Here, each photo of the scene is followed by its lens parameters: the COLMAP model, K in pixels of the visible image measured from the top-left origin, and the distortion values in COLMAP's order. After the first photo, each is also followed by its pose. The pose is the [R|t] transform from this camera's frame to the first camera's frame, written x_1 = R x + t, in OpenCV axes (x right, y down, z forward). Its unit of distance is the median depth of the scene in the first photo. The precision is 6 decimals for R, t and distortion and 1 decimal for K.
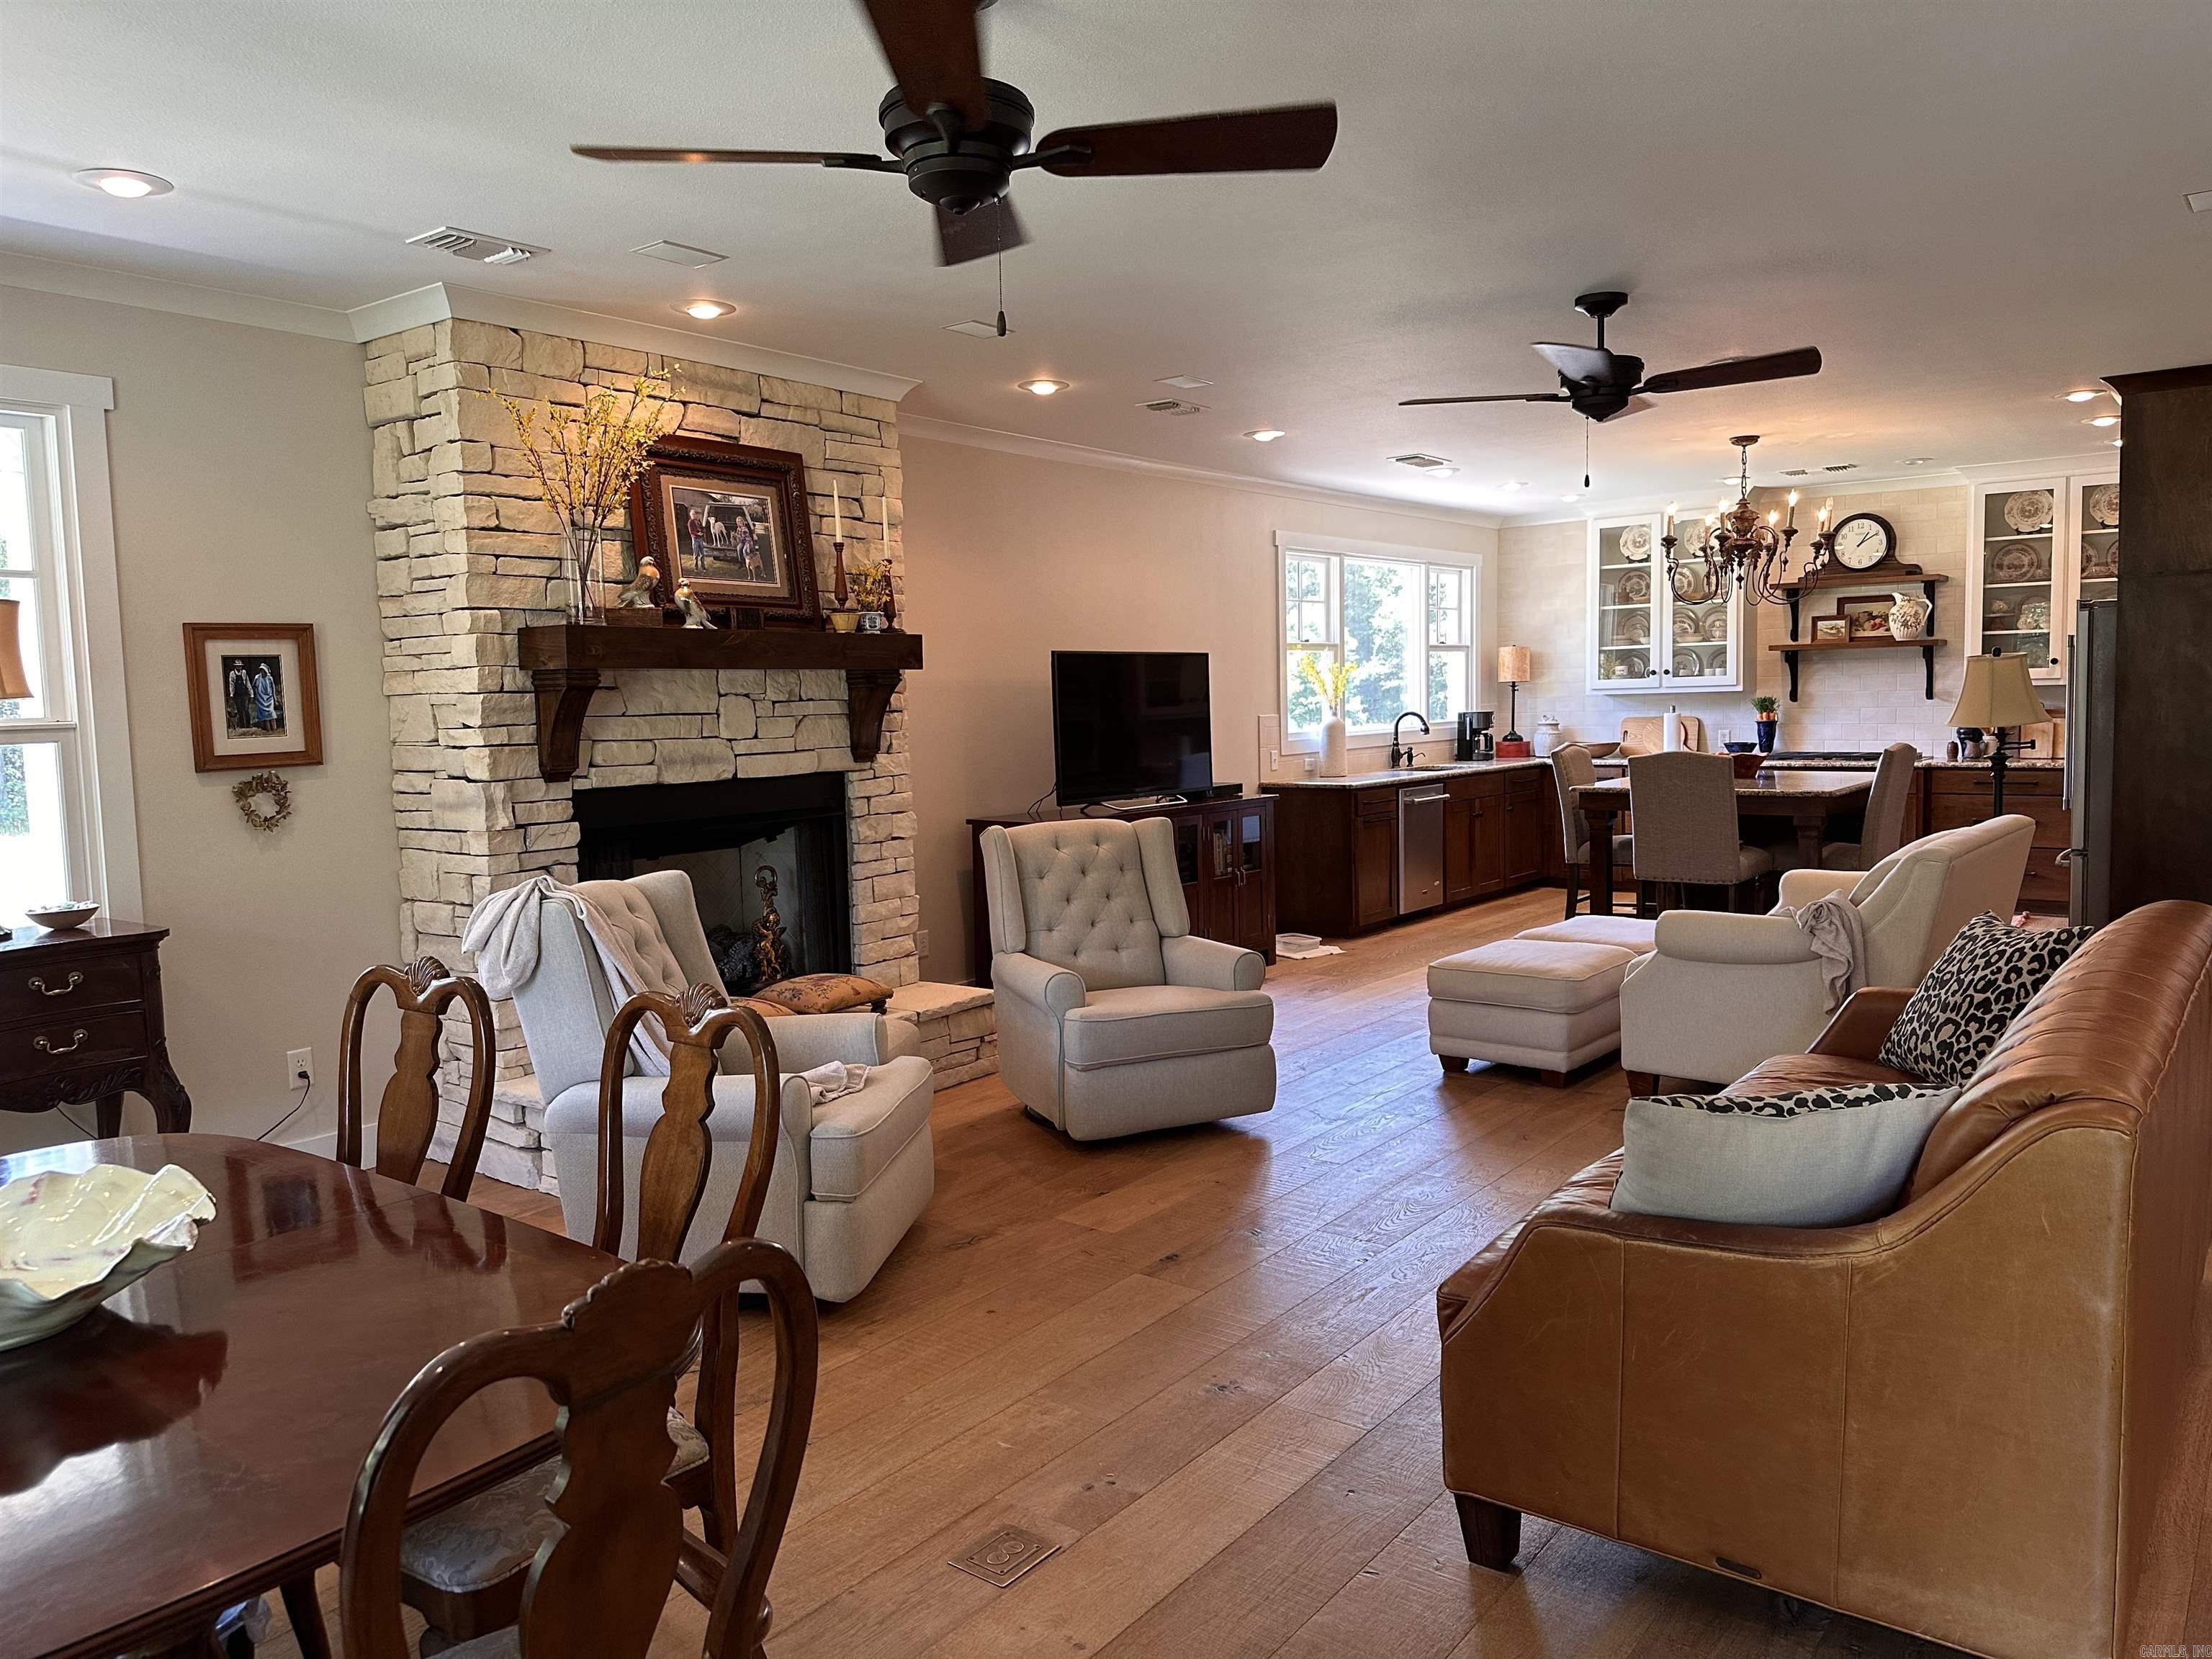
lens RADIAL K [[1554.6, 0, 1100.6], [0, 1554.6, 834.4], [0, 0, 1]] dist [0.064133, -0.079599]
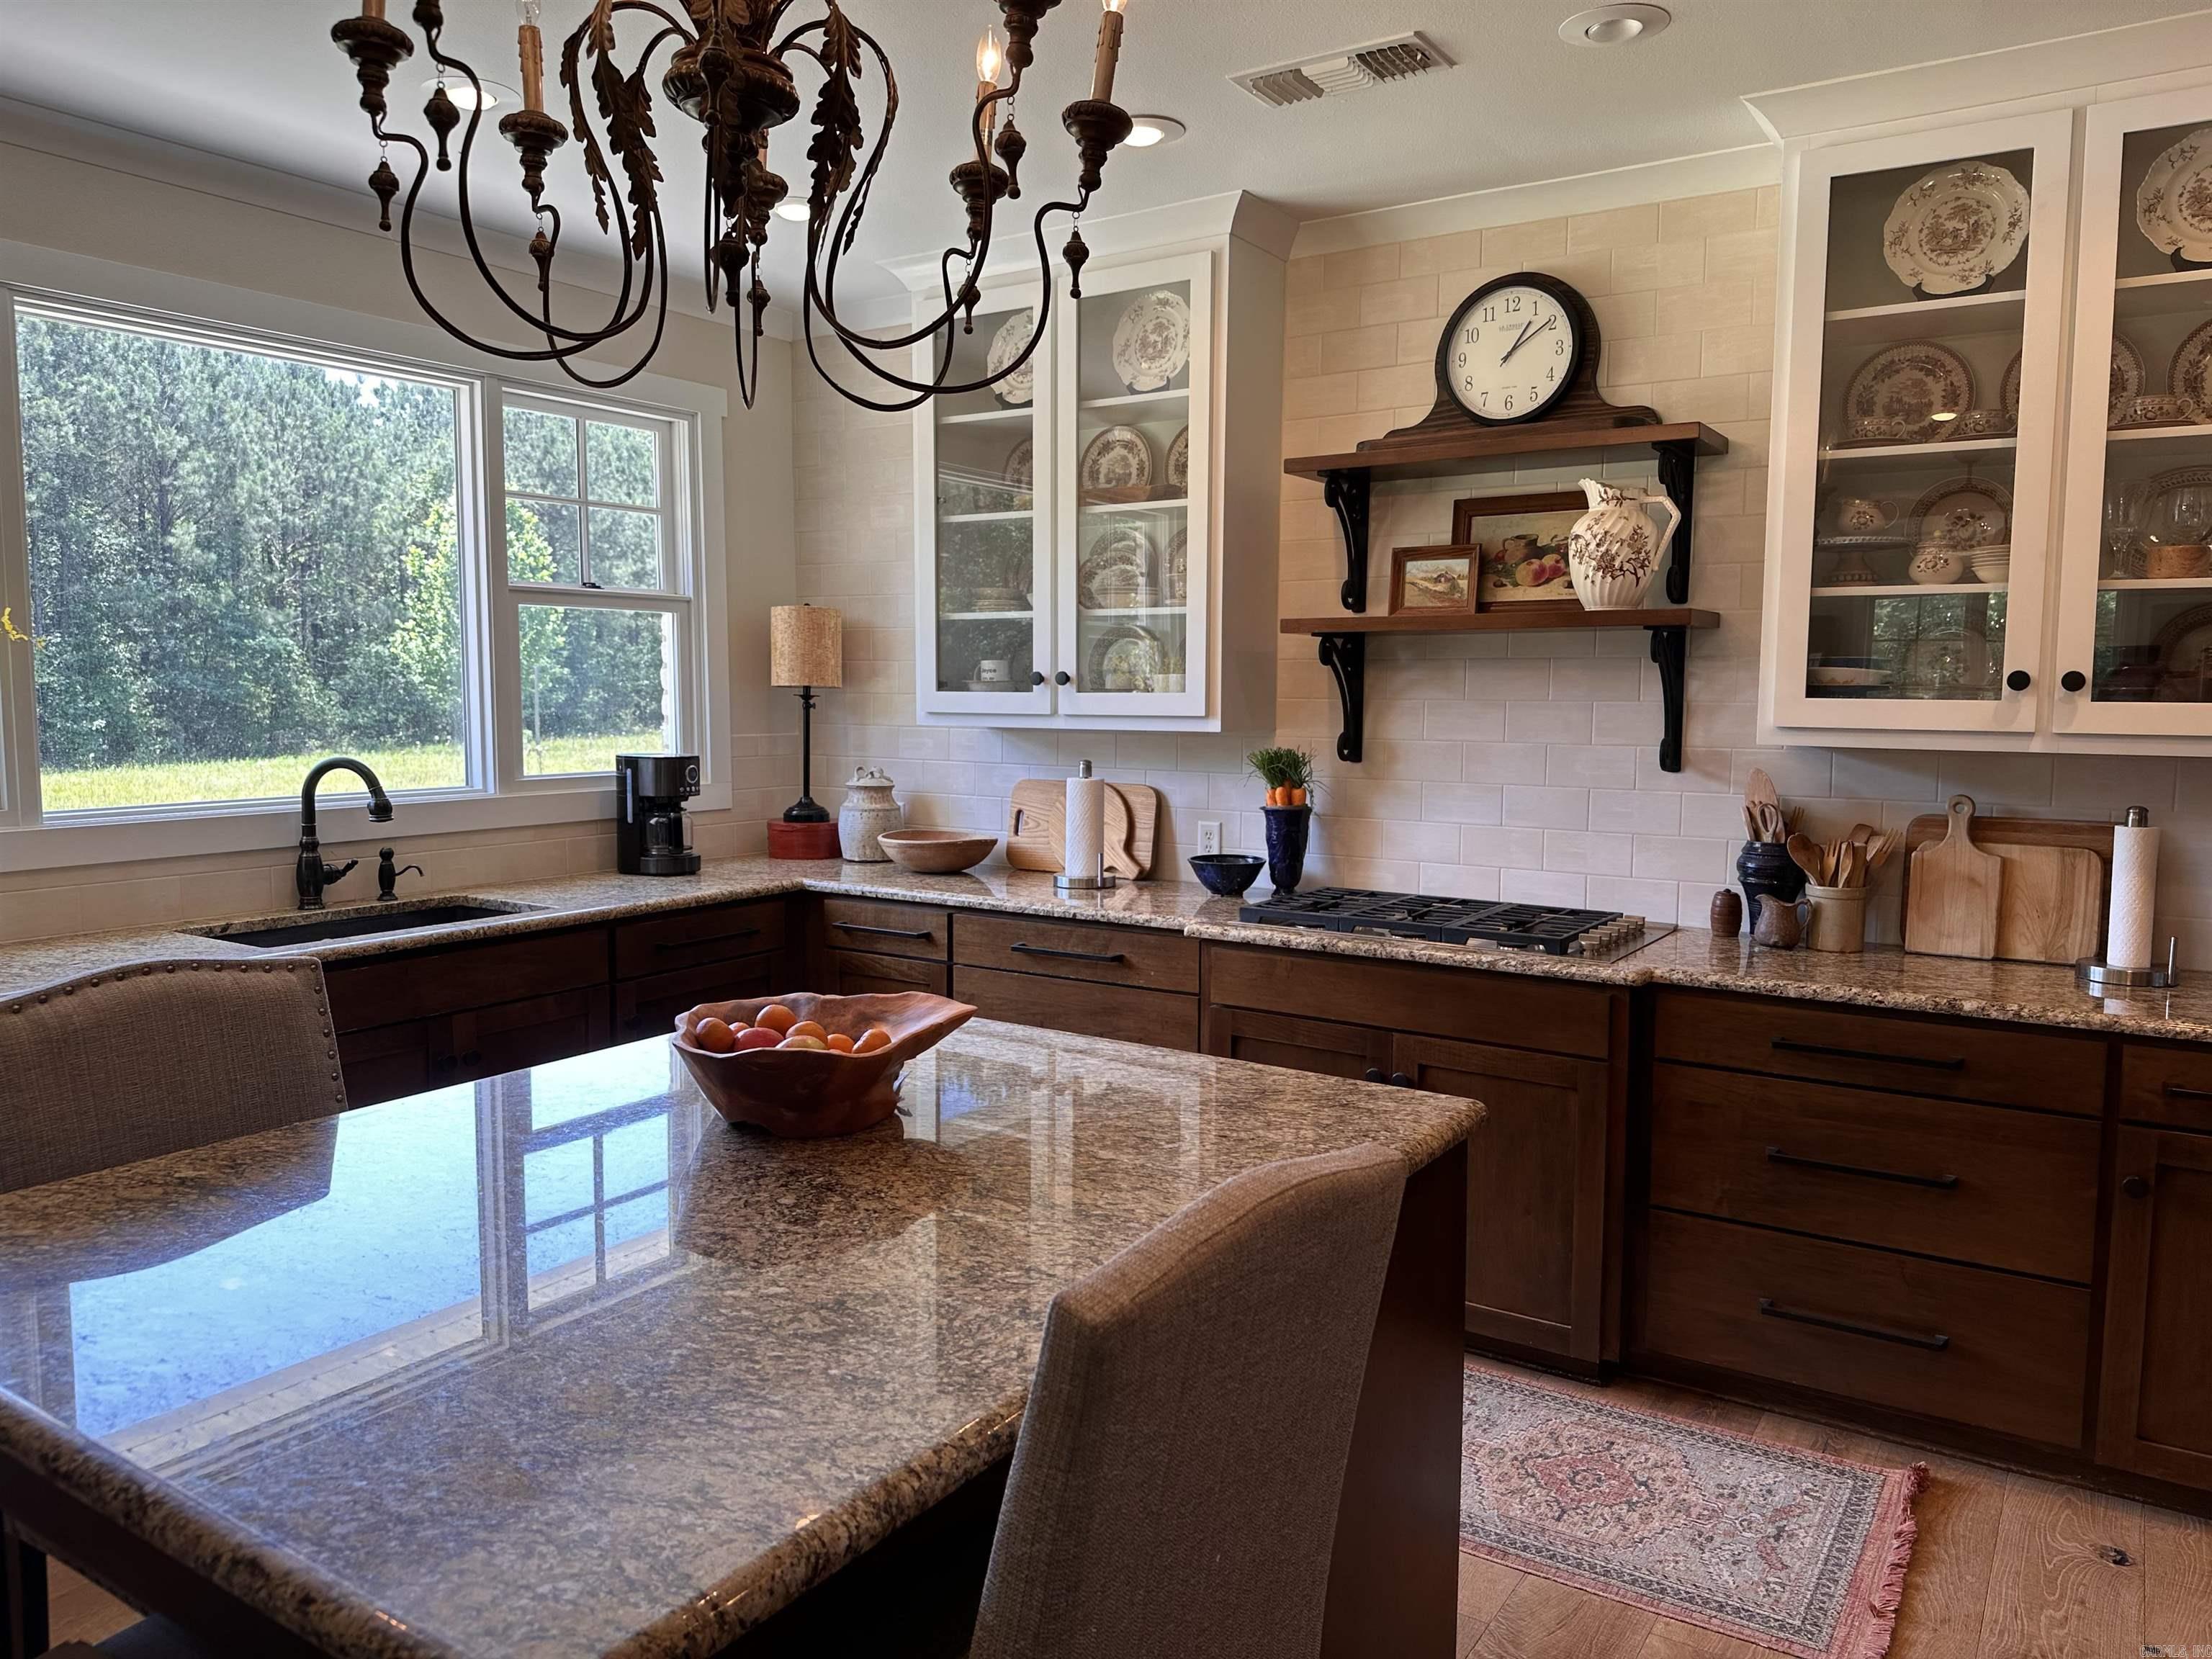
lens RADIAL K [[1554.6, 0, 1086.8], [0, 1554.6, 835.1], [0, 0, 1]] dist [0.064133, -0.079599]
pose [[0.996705, 0.022802, 0.077843, 0.352915], [-0.023424, 0.999701, 0.007085, -0.069099], [-0.077658, -0.008885, 0.996940, 0.627187]]
